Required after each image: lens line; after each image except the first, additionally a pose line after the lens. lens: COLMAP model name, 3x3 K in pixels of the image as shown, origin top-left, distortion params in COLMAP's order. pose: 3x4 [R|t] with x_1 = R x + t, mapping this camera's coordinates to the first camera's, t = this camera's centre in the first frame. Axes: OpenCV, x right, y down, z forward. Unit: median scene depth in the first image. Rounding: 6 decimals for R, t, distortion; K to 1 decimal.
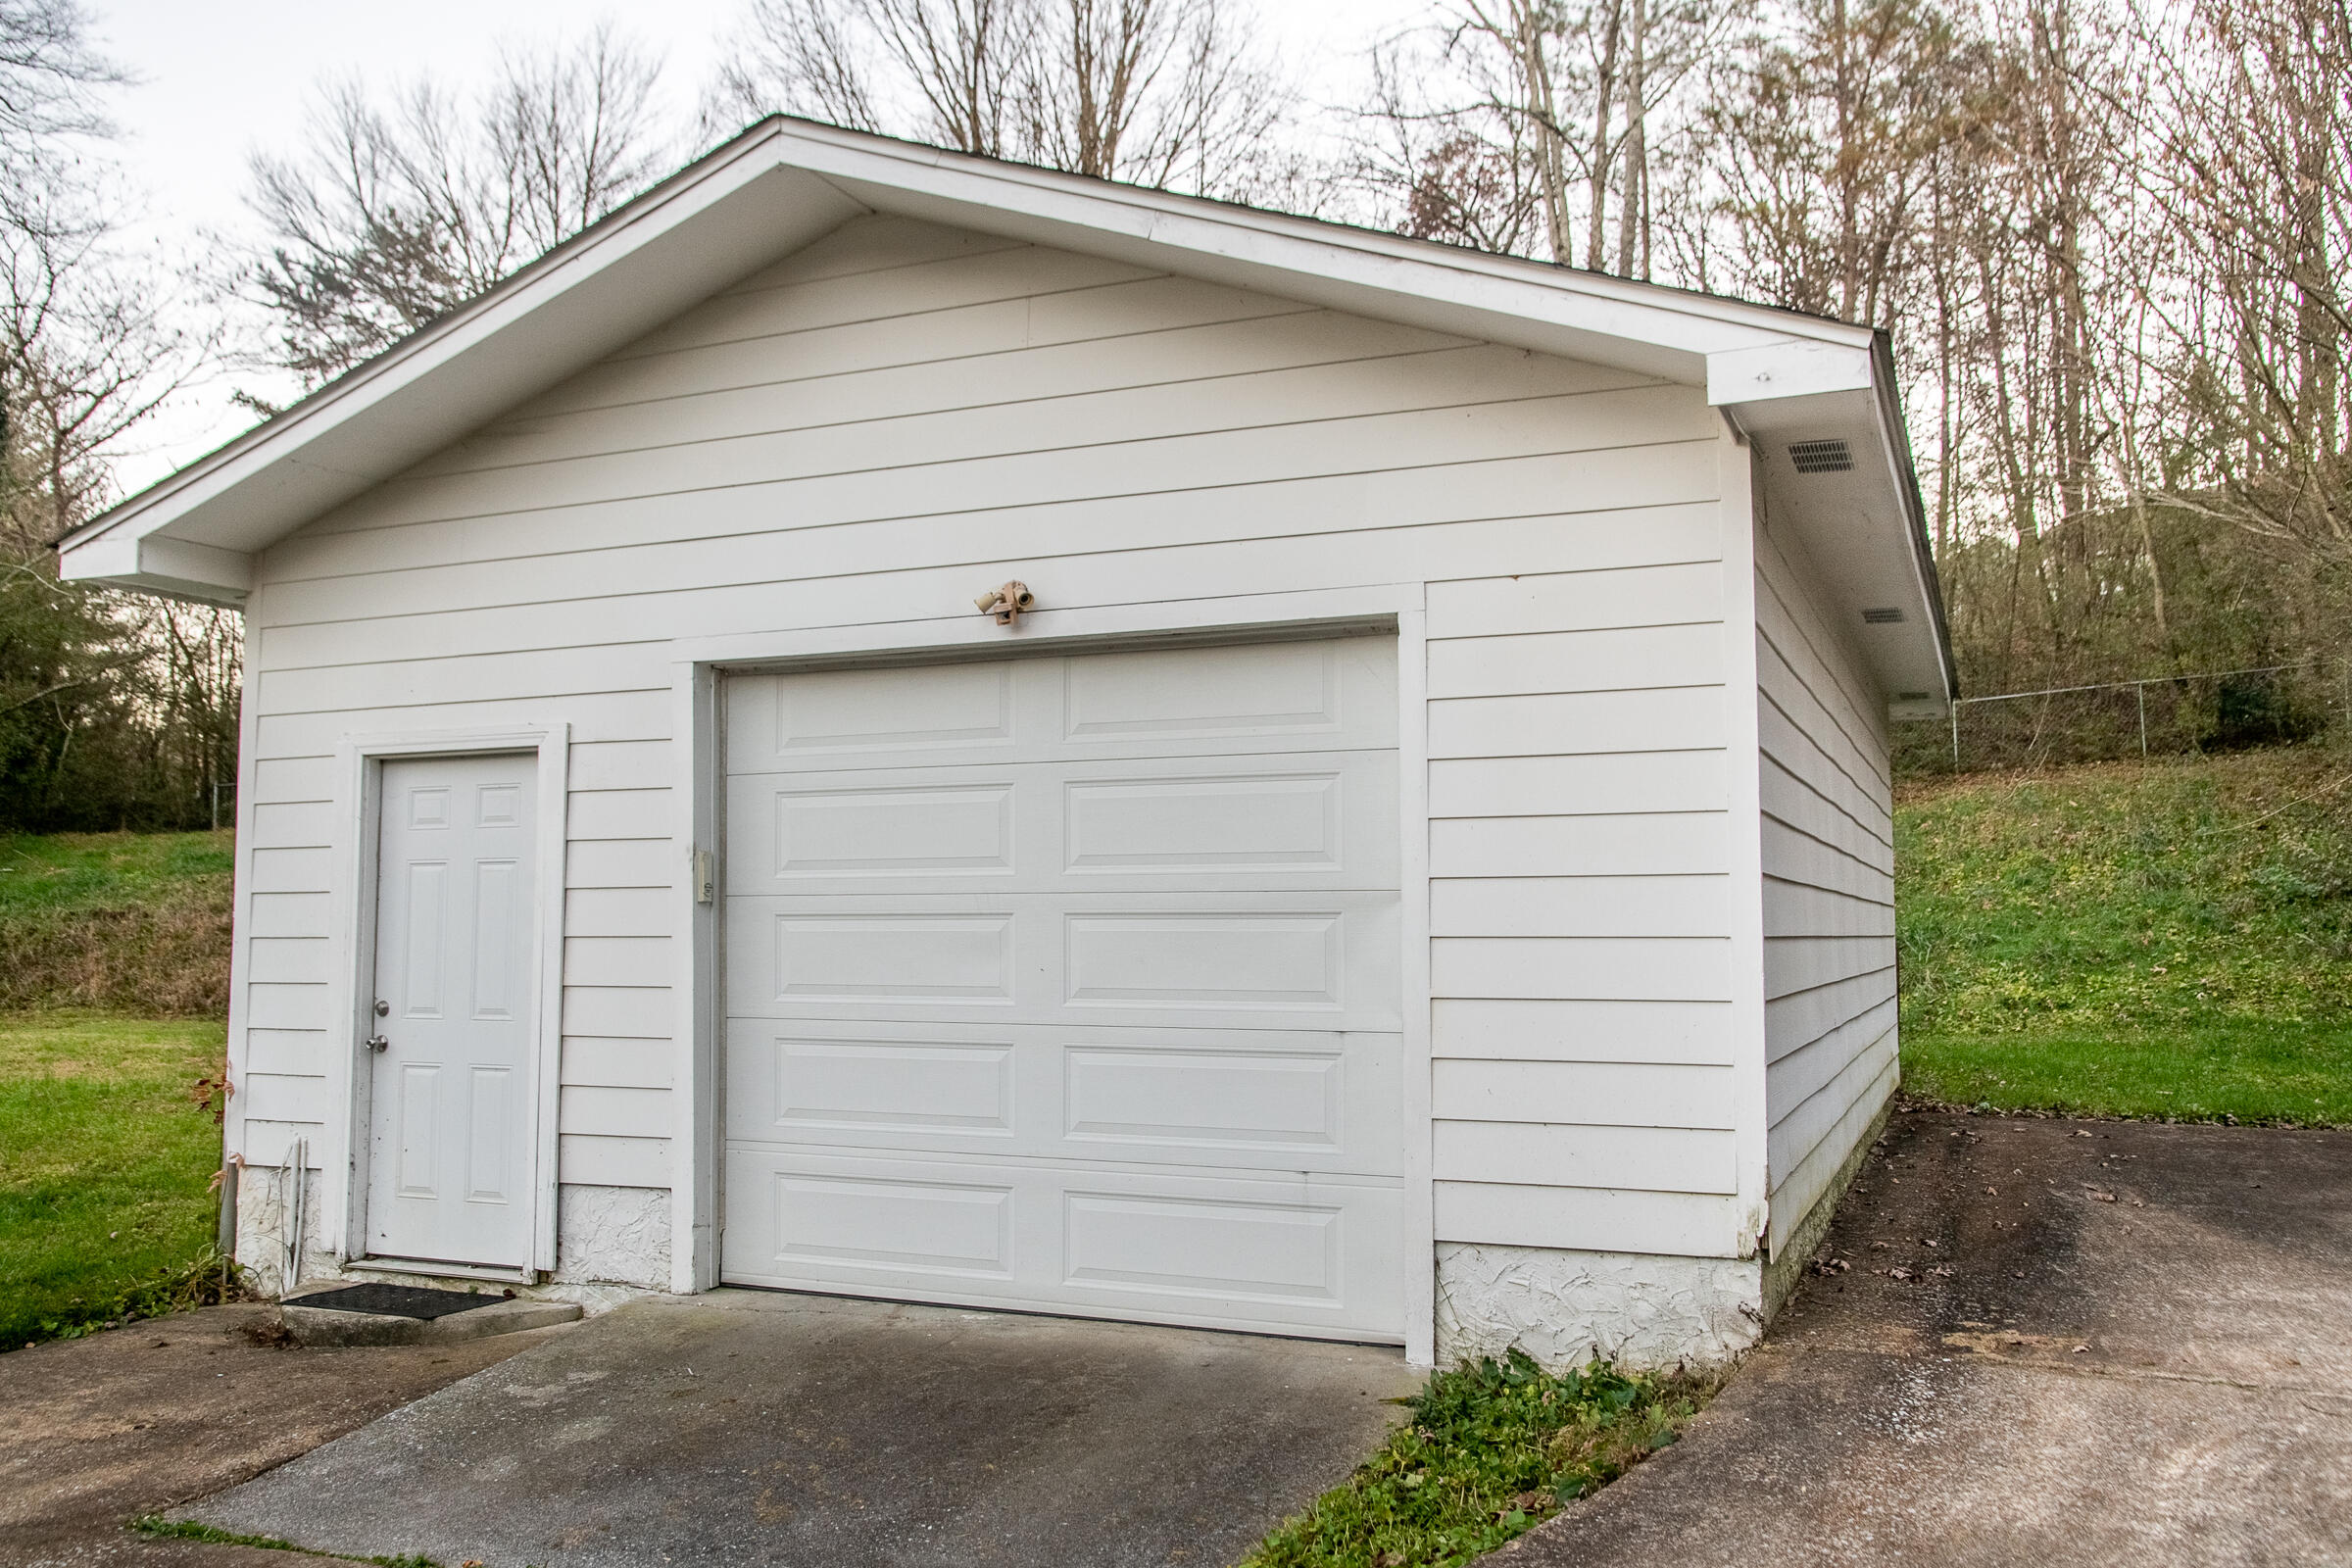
lens RADIAL K [[1912.3, 0, 1187.3], [0, 1912.3, 795.0], [0, 0, 1]] dist [-0.010252, 0.004254]
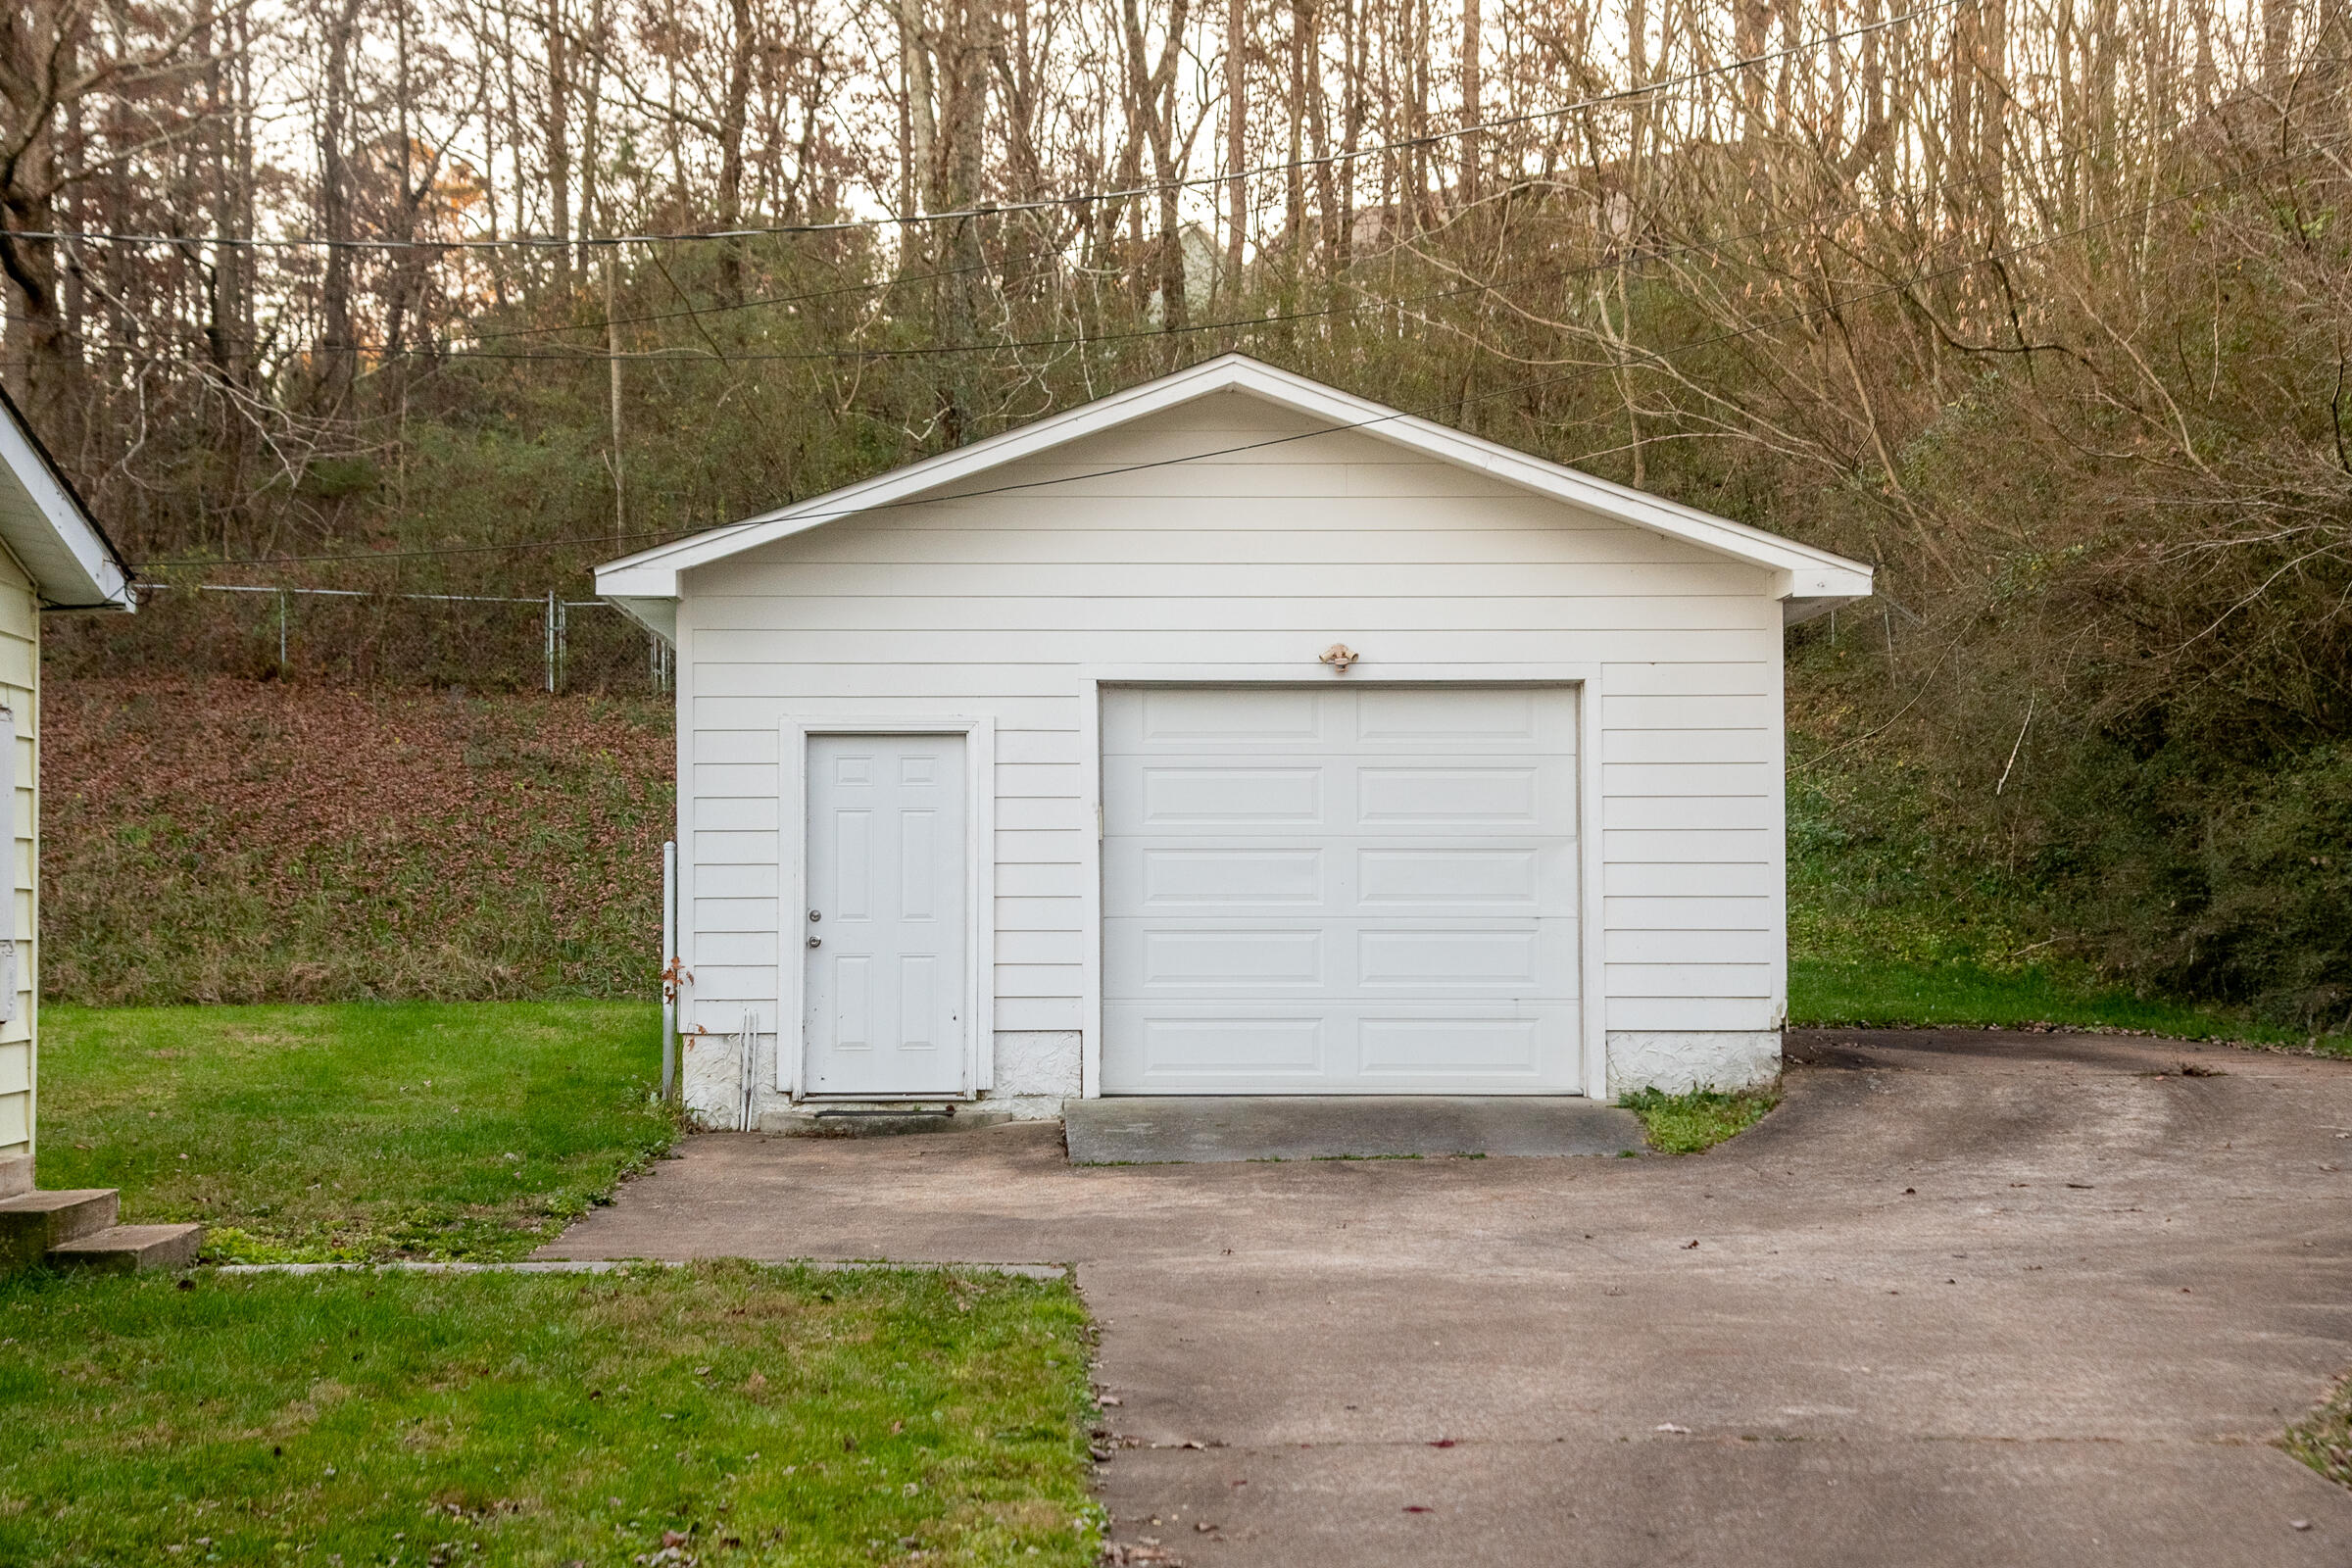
lens RADIAL K [[4053.7, 0, 1173.4], [0, 4053.7, 793.0], [0, 0, 1]] dist [0.406515, 0.000000]
pose [[0.906399, 0.011361, 0.422270, -1.590528], [-0.029235, 0.998929, 0.035875, -0.099715], [-0.421410, -0.044862, 0.905760, -1.962847]]
